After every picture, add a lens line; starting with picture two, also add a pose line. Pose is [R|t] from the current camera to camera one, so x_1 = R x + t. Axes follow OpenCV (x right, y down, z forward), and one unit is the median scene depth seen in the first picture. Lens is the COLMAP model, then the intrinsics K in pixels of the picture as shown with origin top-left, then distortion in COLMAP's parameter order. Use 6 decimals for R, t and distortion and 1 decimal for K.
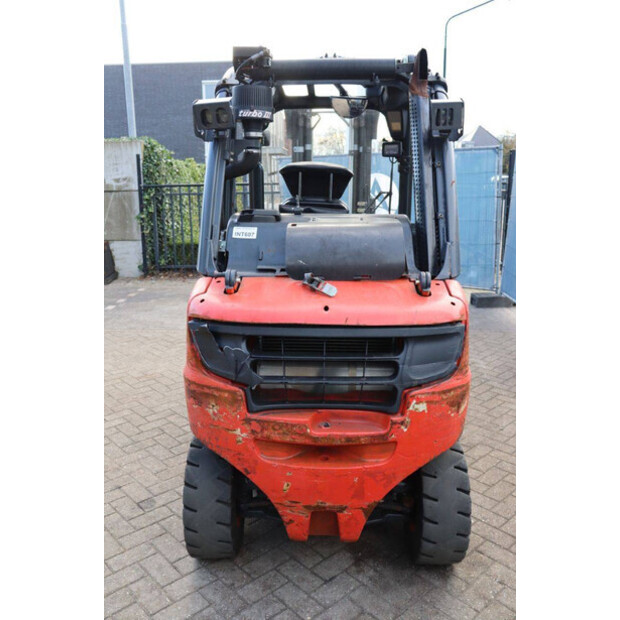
lens RADIAL K [[545.7, 0, 310.0], [0, 545.7, 310.0], [0, 0, 1]] dist [-0.141880, 0.134753]
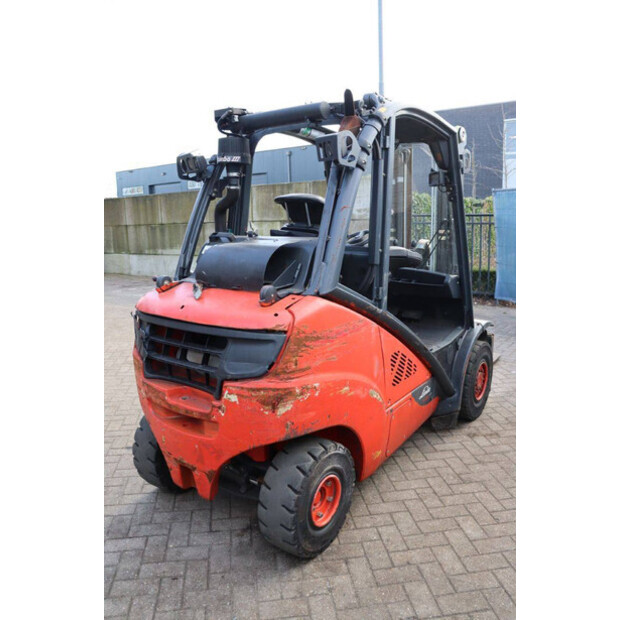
lens RADIAL K [[505.5, 0, 327.3], [0, 505.5, 312.8], [0, 0, 1]] dist [-0.106602, 0.005092]
pose [[0.836845, 0.098816, -0.538447, 0.929832], [-0.117533, 0.993069, -0.000419, -0.029411], [0.534674, 0.063636, 0.842659, 0.164059]]
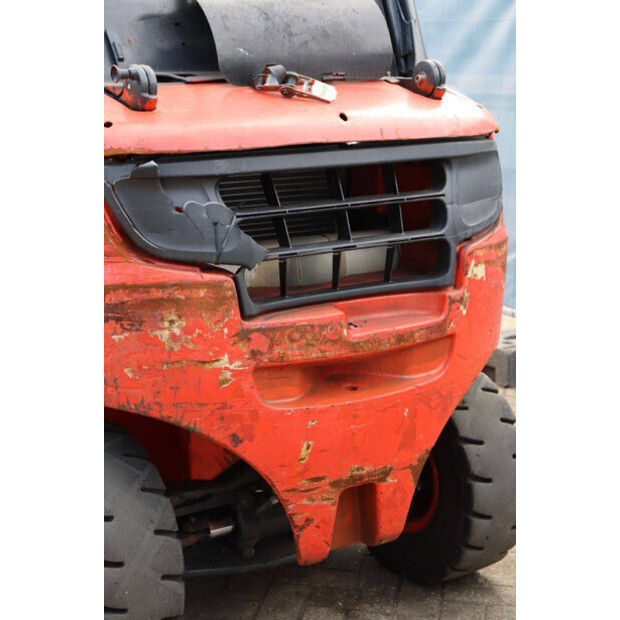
lens RADIAL K [[1252.4, 0, 310.0], [0, 1252.4, 310.0], [0, 0, 1]] dist [0.276344, -0.014978]
pose [[0.804675, -0.131254, 0.579026, -0.772093], [0.144109, 0.989271, 0.023980, 0.156680], [-0.575961, 0.064147, 0.814956, -0.060821]]
